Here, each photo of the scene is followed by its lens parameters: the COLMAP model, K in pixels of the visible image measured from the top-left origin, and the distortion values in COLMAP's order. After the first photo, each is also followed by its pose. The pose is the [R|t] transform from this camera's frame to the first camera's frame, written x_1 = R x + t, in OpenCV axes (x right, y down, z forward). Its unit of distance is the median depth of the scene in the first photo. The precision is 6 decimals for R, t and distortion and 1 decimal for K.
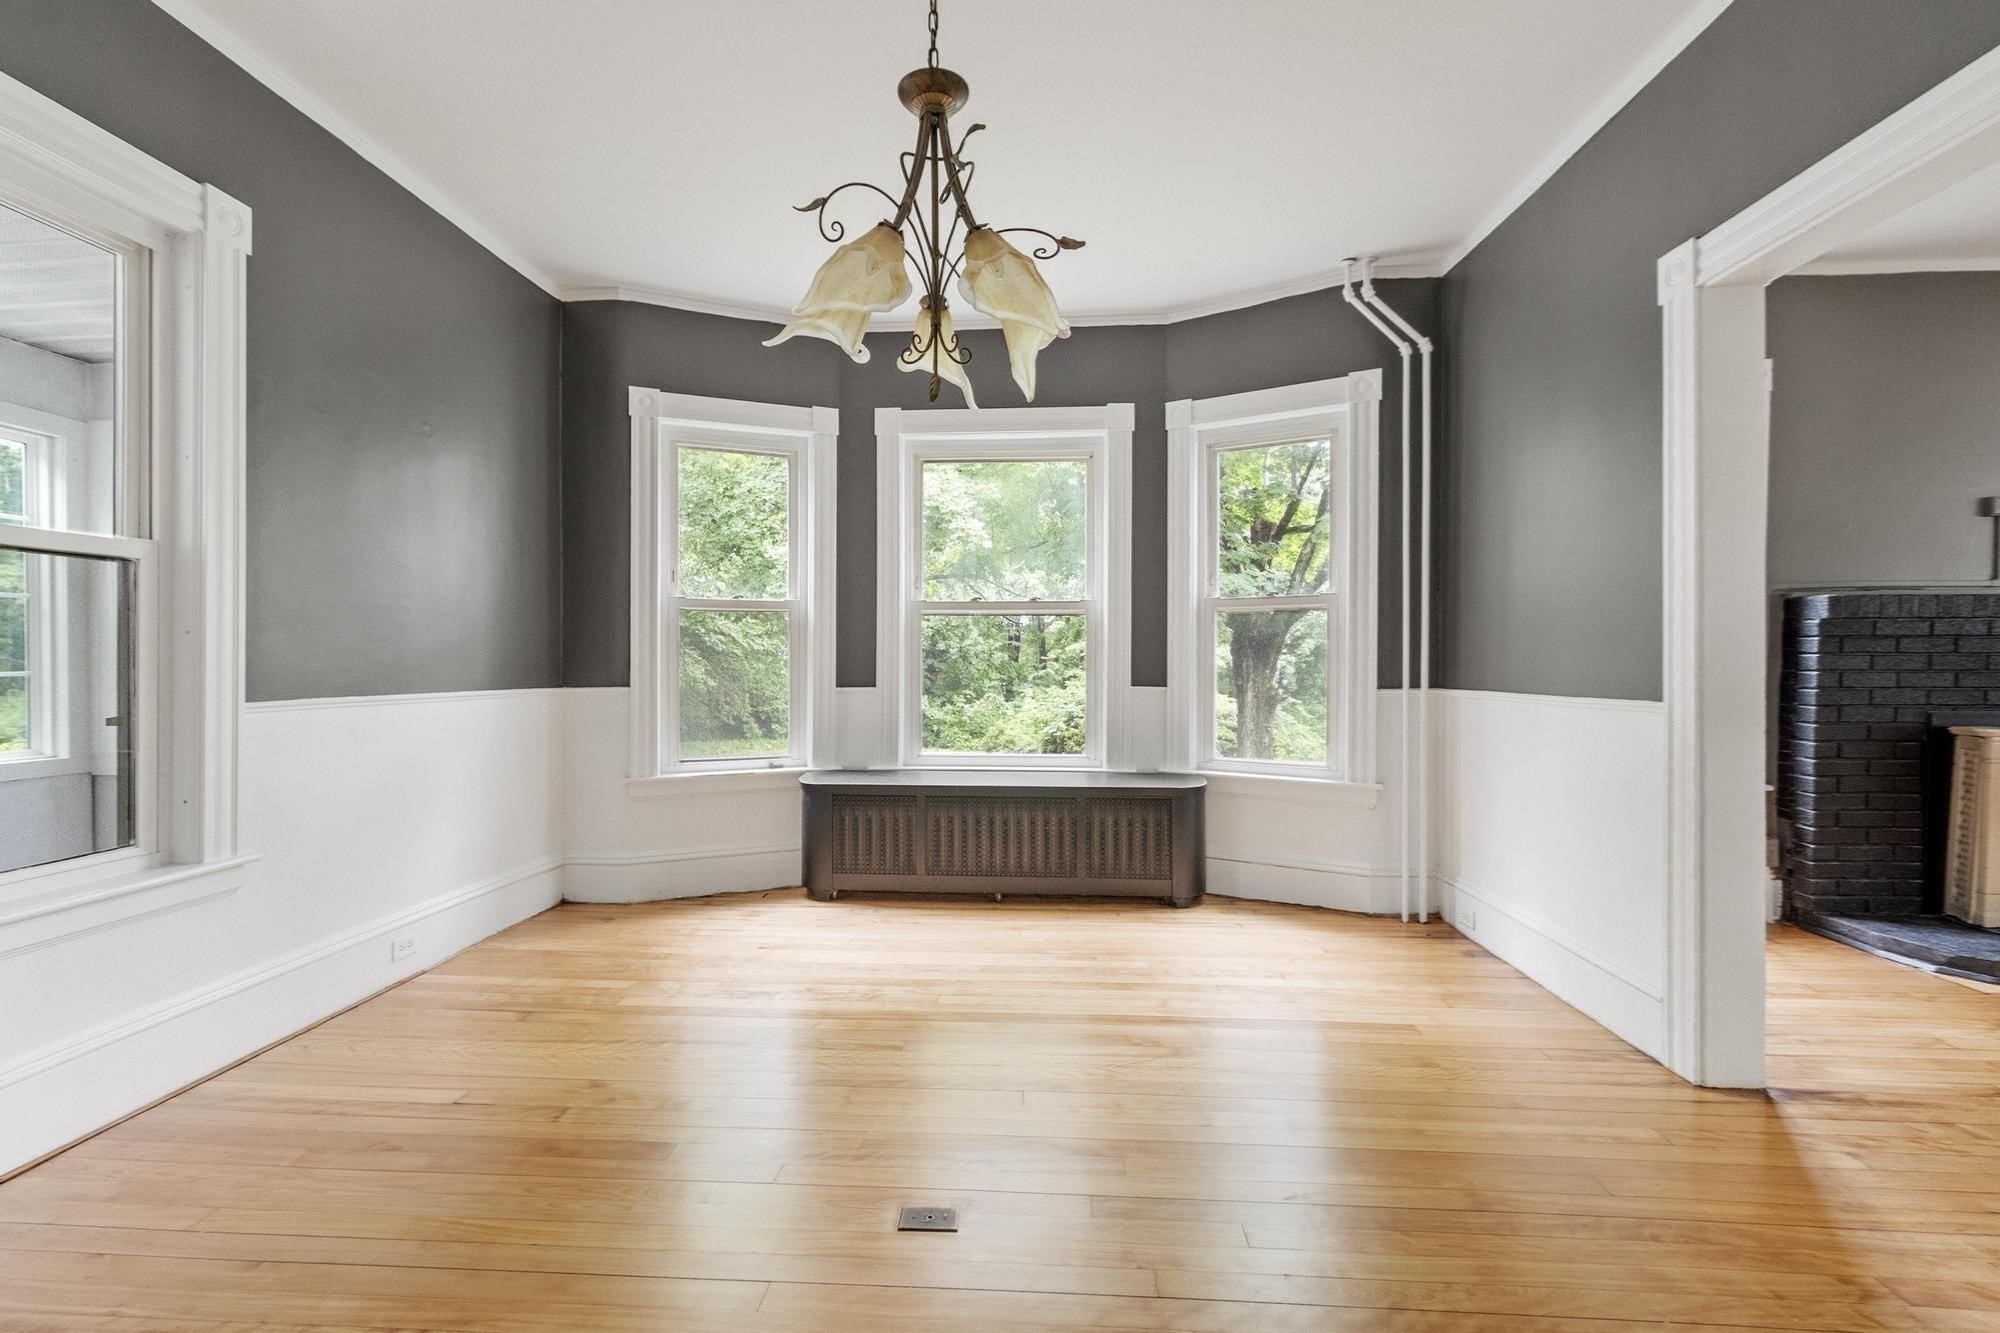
lens RADIAL K [[891.4, 0, 998.3], [0, 891.4, 657.7], [0, 0, 1]] dist [0.001656, 0.000431]
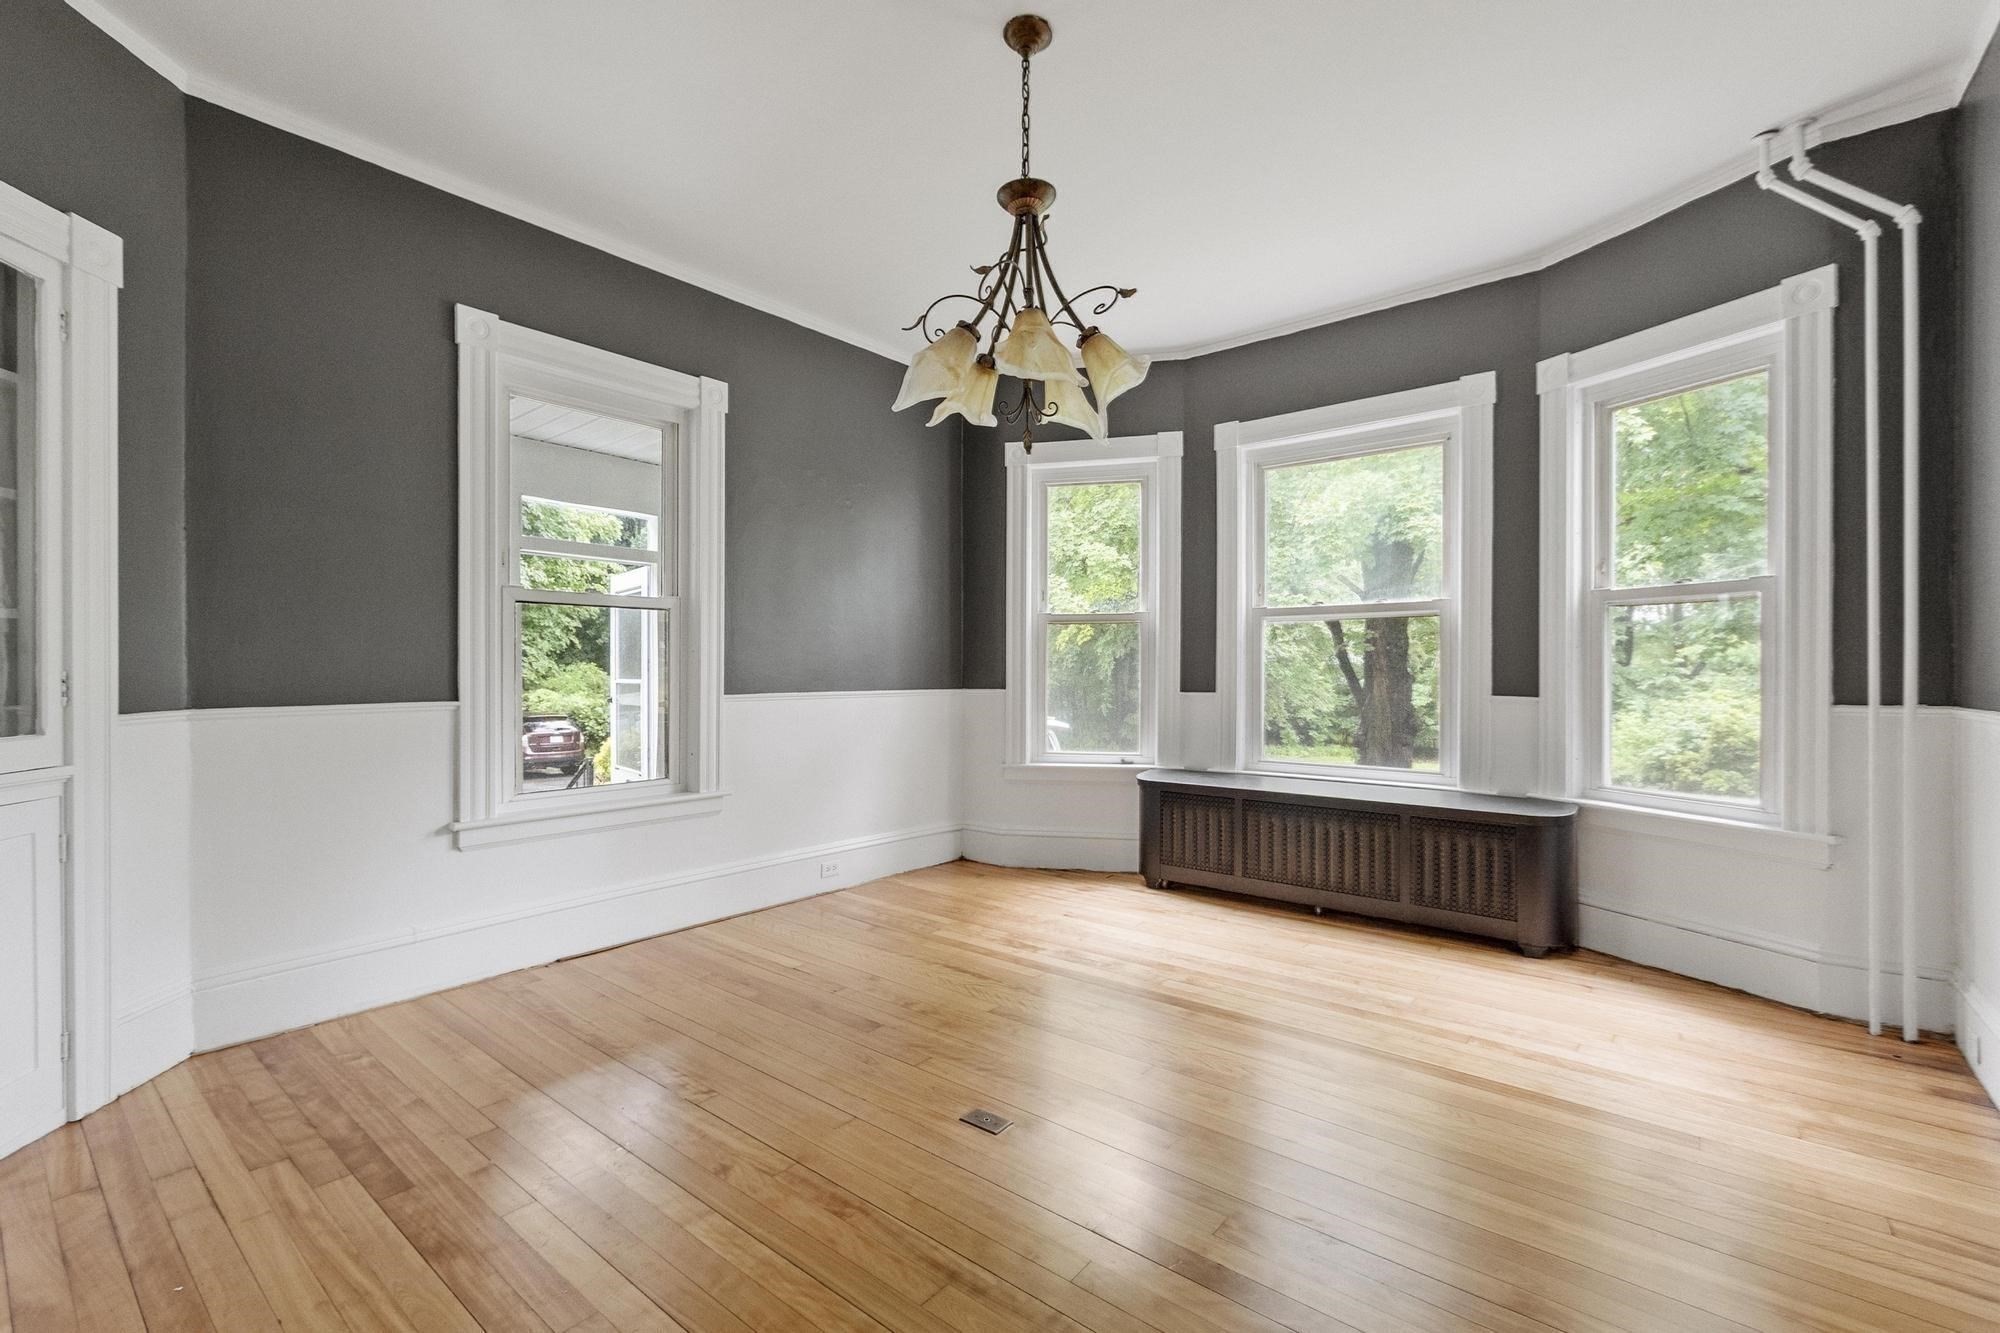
lens RADIAL K [[884.9, 0, 969.3], [0, 884.9, 659.4], [0, 0, 1]] dist [-0.000615, 0.000590]
pose [[0.799325, -0.007059, -0.600857, 0.297939], [0.004602, 0.999974, -0.005625, -0.001684], [0.600881, 0.001731, 0.799337, 0.001873]]
